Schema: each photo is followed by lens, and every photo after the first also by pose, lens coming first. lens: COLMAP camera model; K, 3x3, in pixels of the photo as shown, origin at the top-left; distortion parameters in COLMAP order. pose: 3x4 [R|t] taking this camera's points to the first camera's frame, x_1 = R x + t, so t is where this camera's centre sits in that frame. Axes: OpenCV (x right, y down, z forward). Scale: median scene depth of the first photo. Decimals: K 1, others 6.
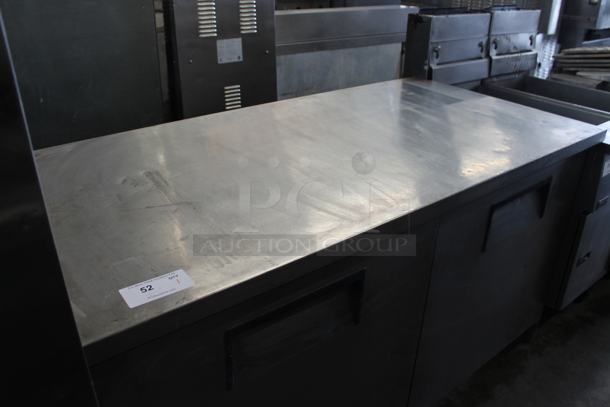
lens RADIAL K [[509.4, 0, 305.0], [0, 509.4, 203.5], [0, 0, 1]] dist [-0.147495, 0.105061]
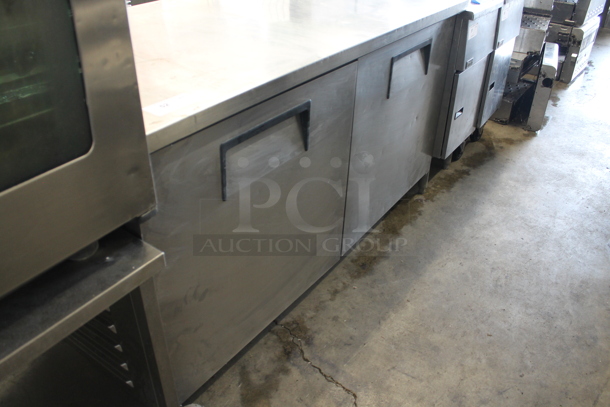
lens RADIAL K [[509.4, 0, 305.0], [0, 509.4, 203.5], [0, 0, 1]] dist [-0.147495, 0.105061]
pose [[0.960797, -0.145832, 0.235800, -0.141473], [0.114690, 0.983365, 0.140850, 0.125625], [-0.252418, -0.108284, 0.961540, -0.143043]]
